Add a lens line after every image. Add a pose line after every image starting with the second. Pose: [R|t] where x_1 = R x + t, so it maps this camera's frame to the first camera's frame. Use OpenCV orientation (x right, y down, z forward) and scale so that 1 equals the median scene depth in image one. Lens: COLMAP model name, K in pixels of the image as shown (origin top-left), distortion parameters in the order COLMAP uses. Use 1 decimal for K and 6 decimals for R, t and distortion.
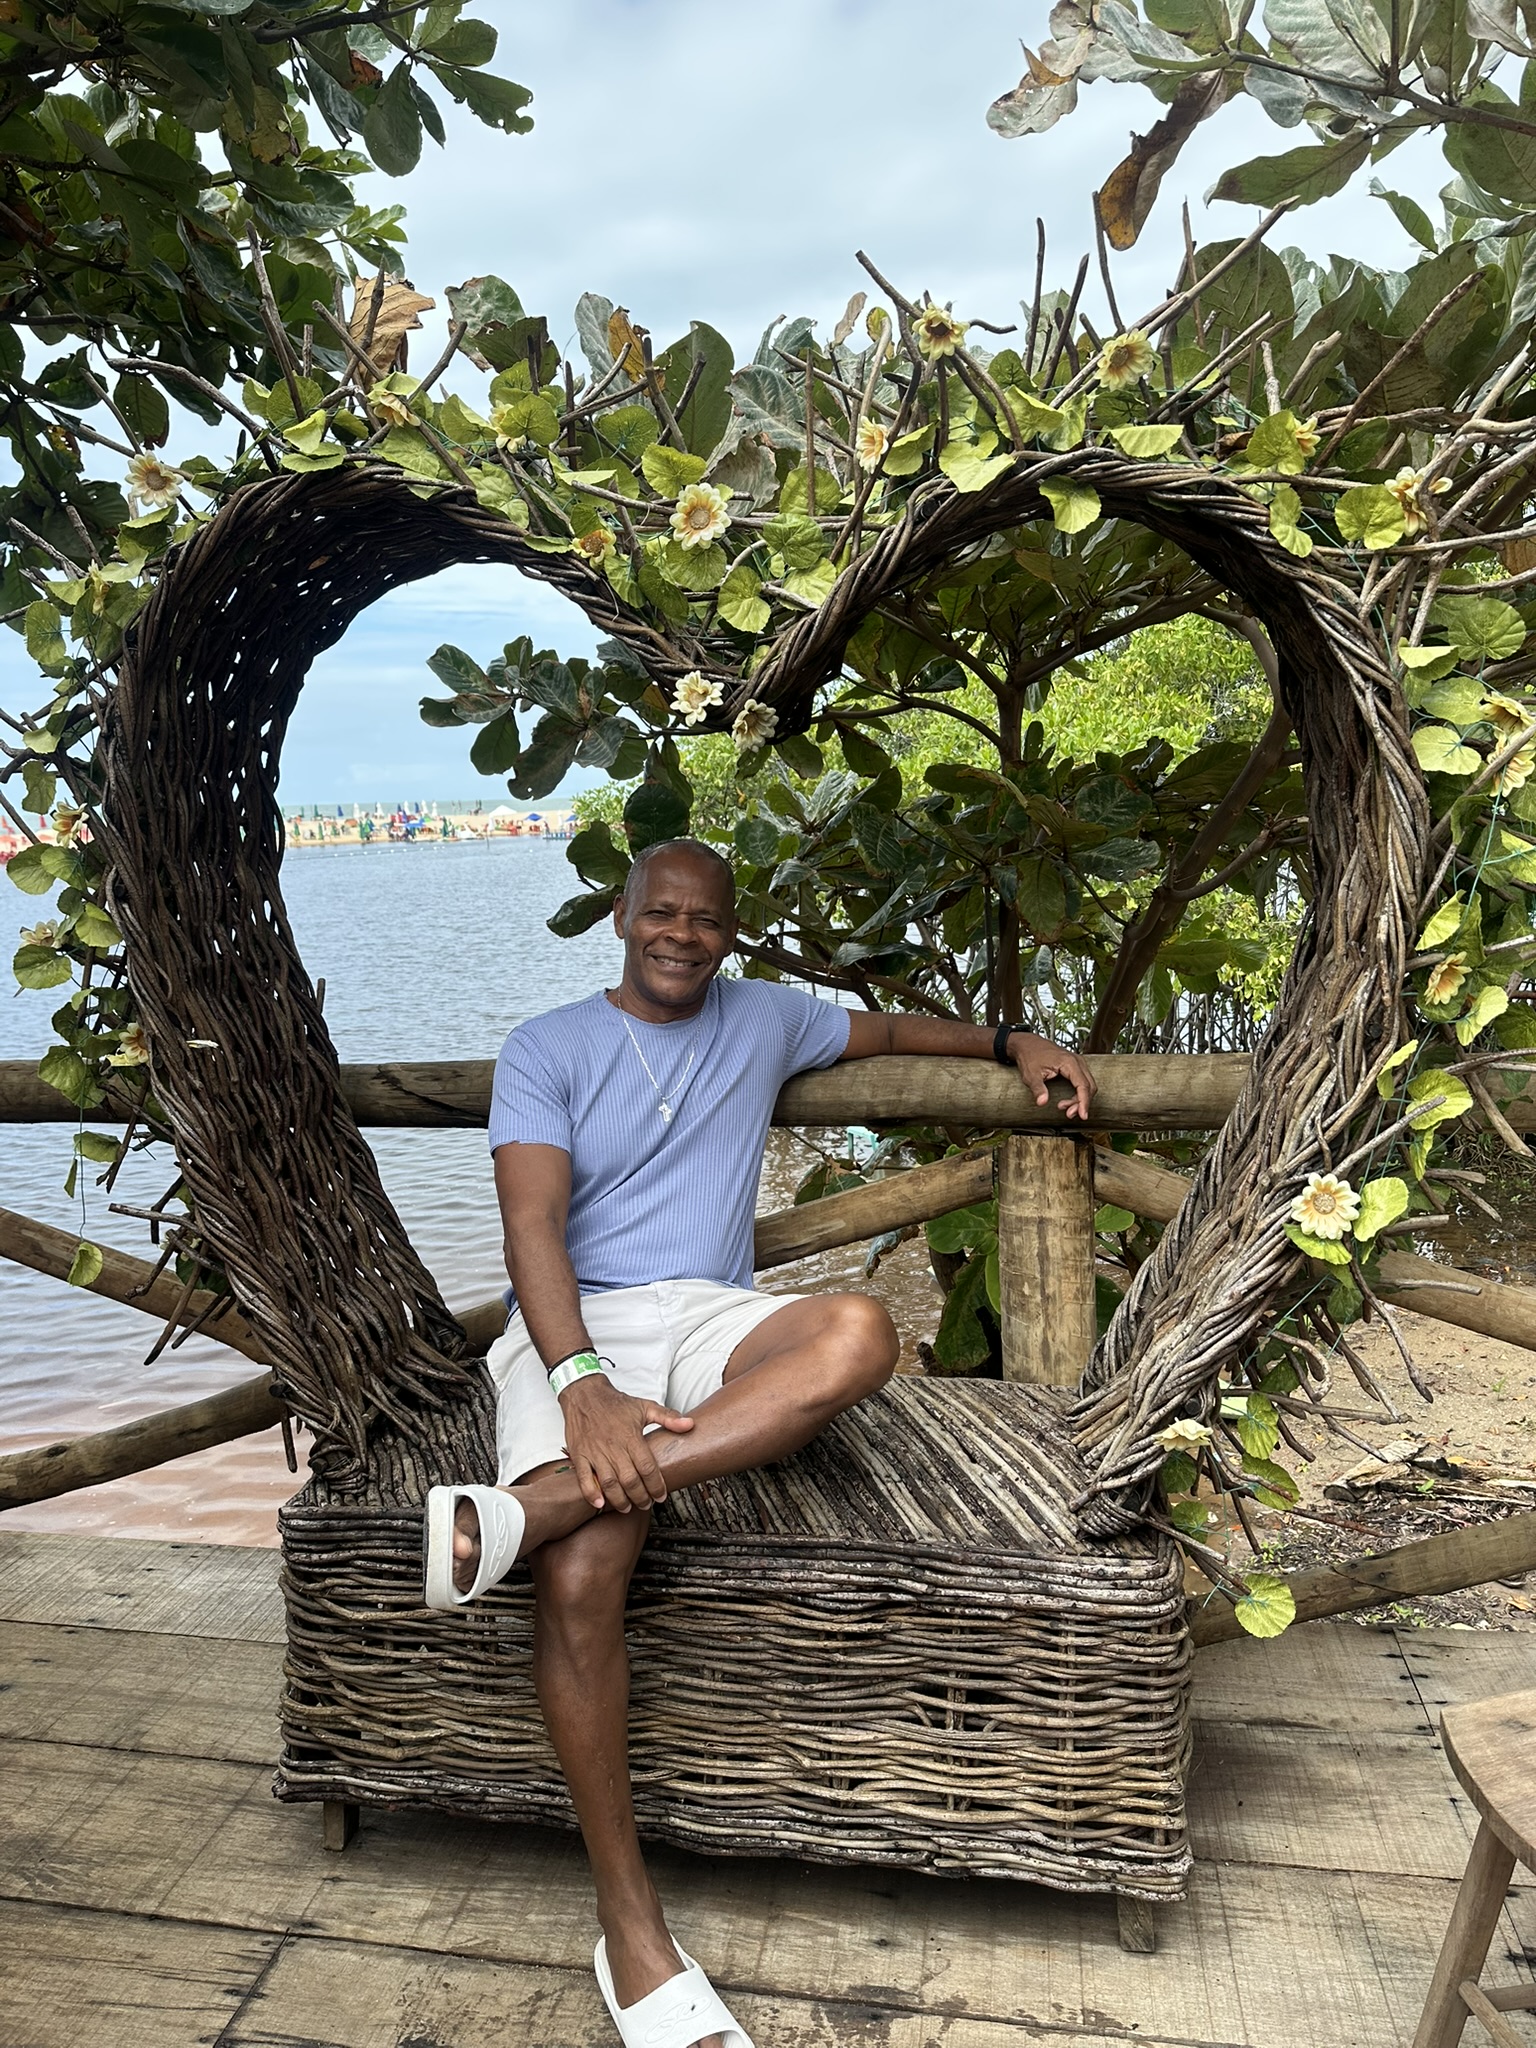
lens RADIAL K [[1494.2, 0, 758.6], [0, 1494.2, 1032.8], [0, 0, 1]] dist [0.022734, -0.049395]
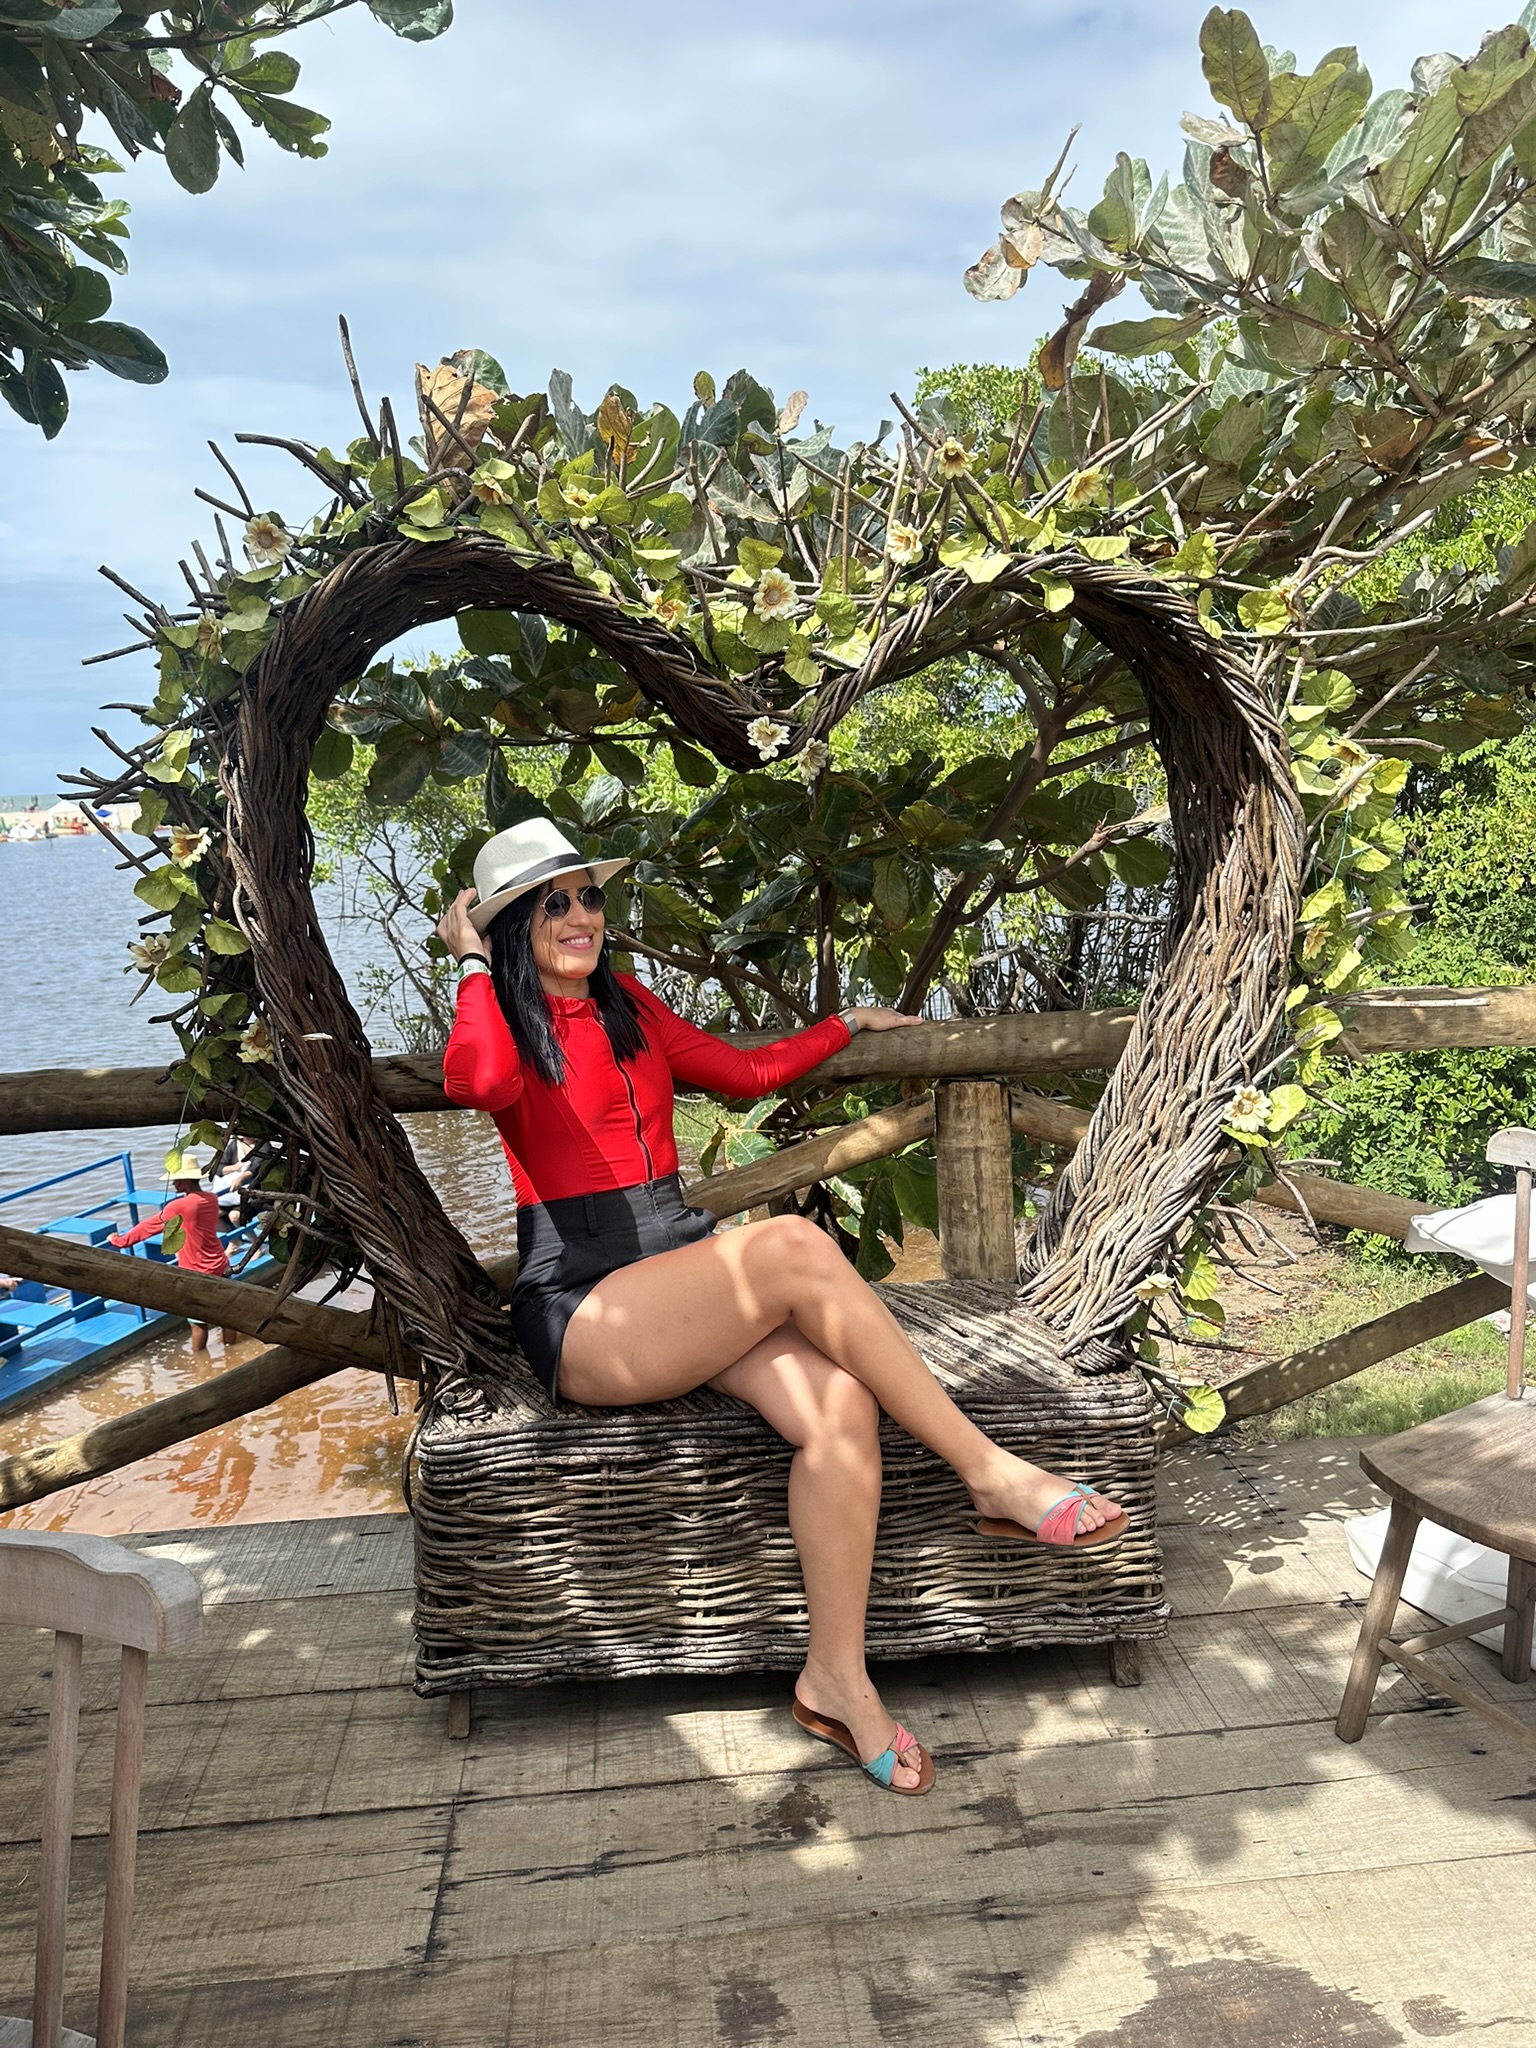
lens RADIAL K [[1494.2, 0, 784.1], [0, 1494.2, 1027.5], [0, 0, 1]] dist [0.022734, -0.049395]
pose [[0.961616, -0.050679, 0.269678, -0.367856], [0.050302, 0.998699, 0.008312, 0.007034], [-0.269749, 0.005573, 0.962915, -0.196172]]
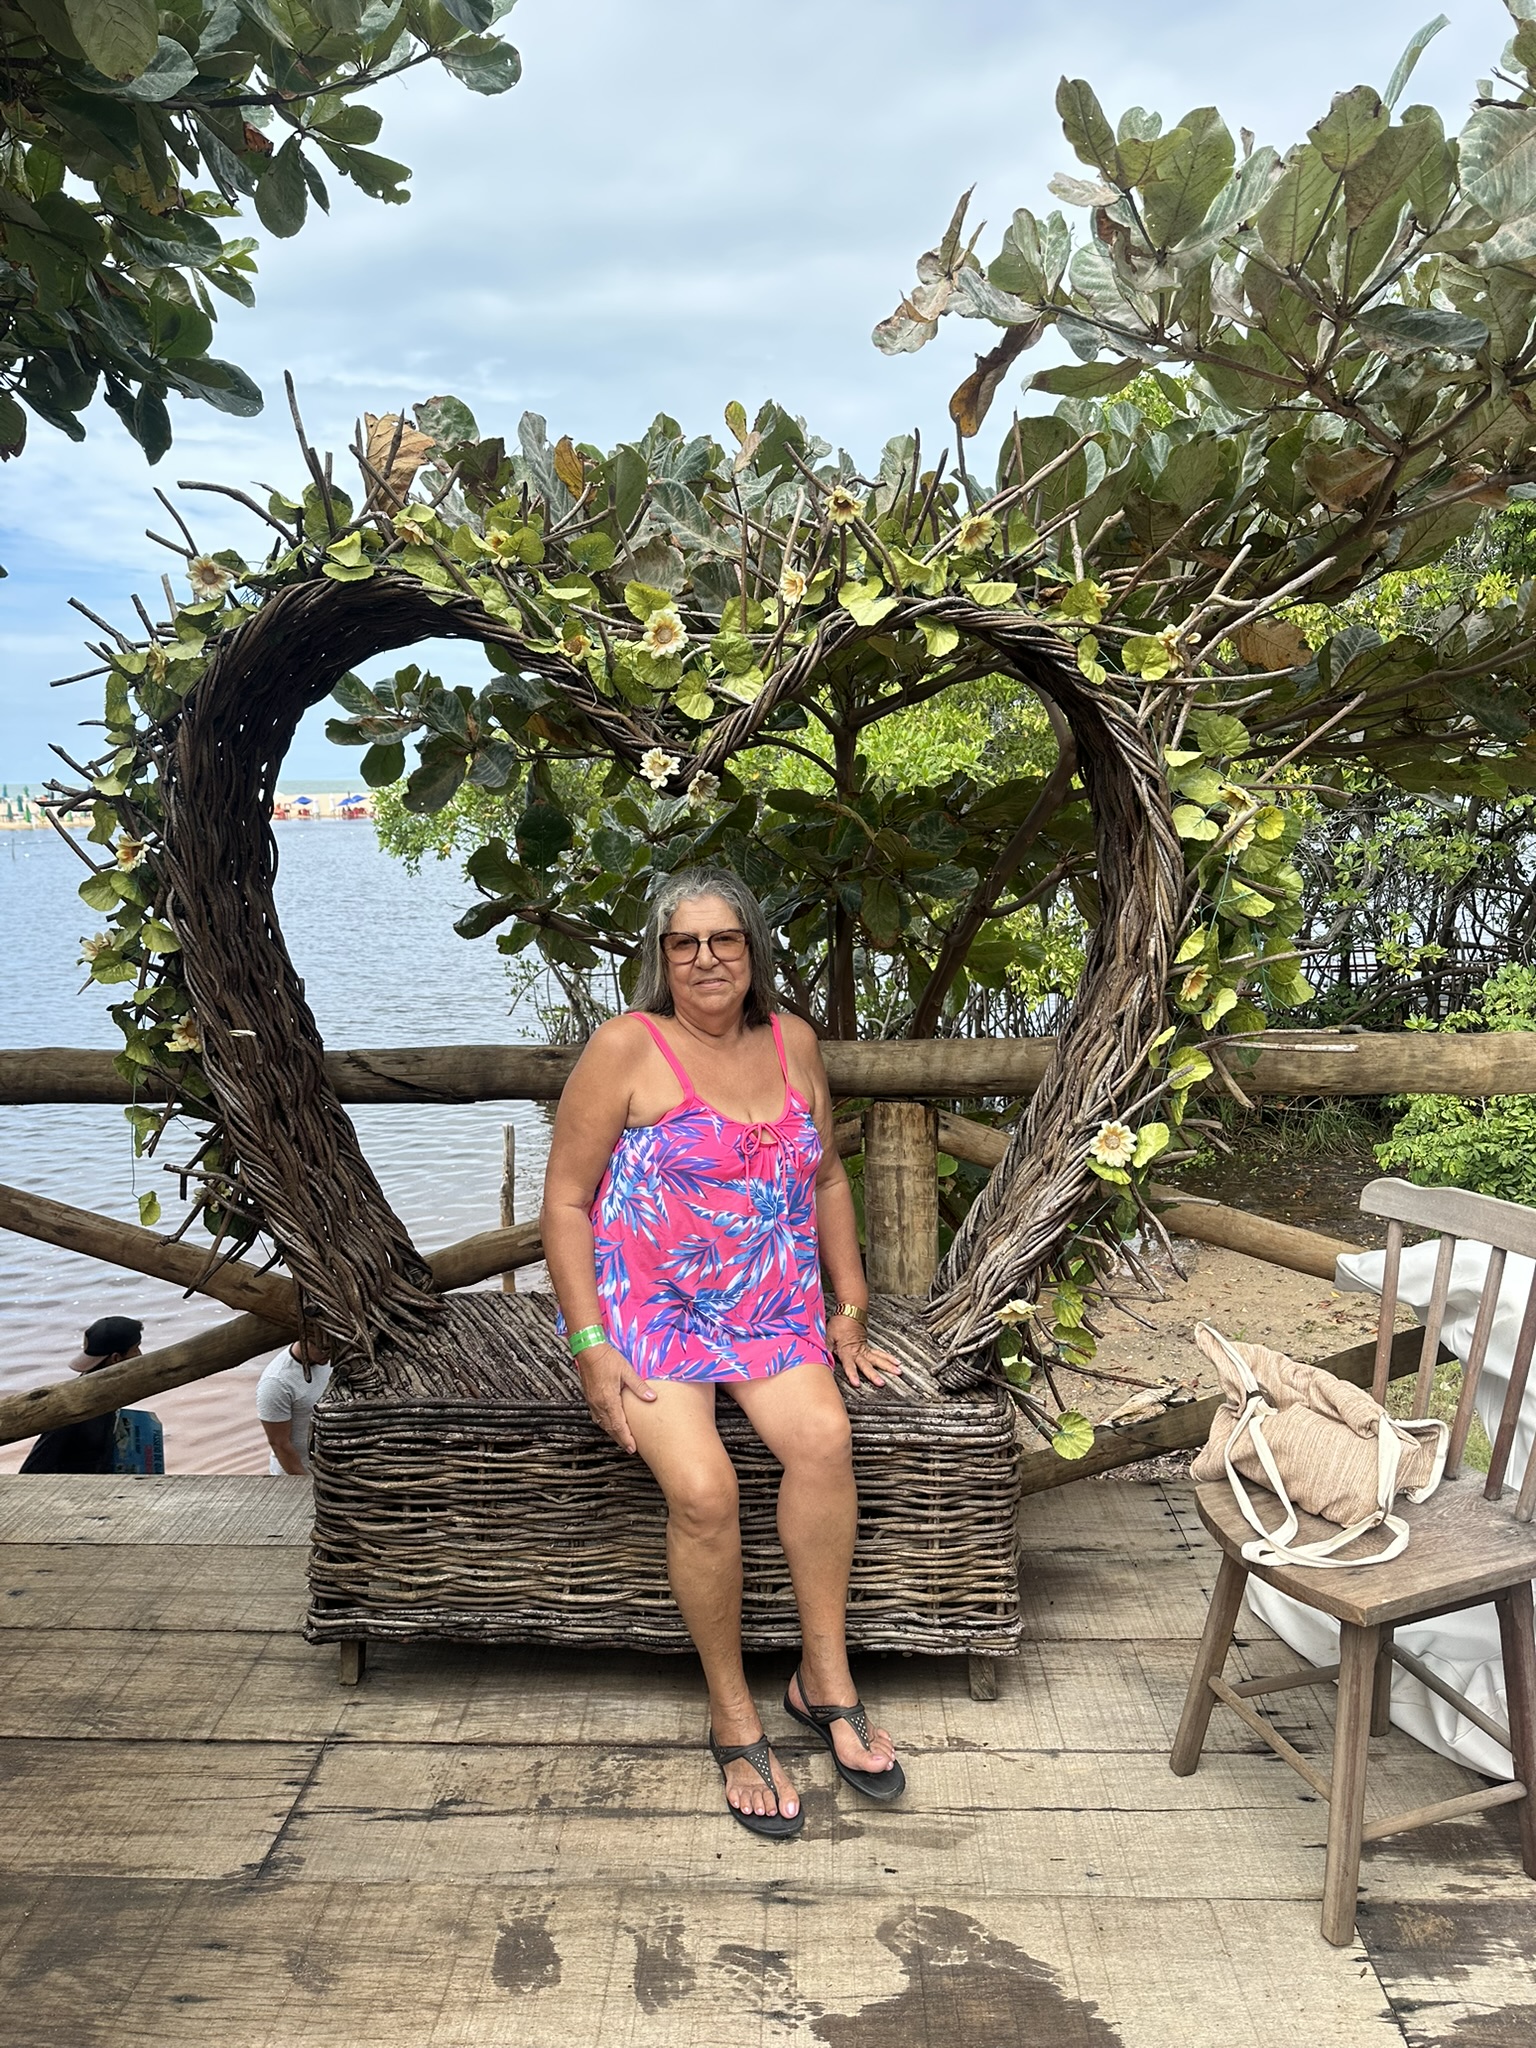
lens RADIAL K [[1494.2, 0, 773.7], [0, 1494.2, 1030.6], [0, 0, 1]] dist [0.022734, -0.049395]
pose [[0.987881, -0.003791, 0.155164, -0.143056], [0.003108, 0.999984, 0.004646, 0.001263], [-0.155179, -0.004108, 0.987878, -0.309773]]
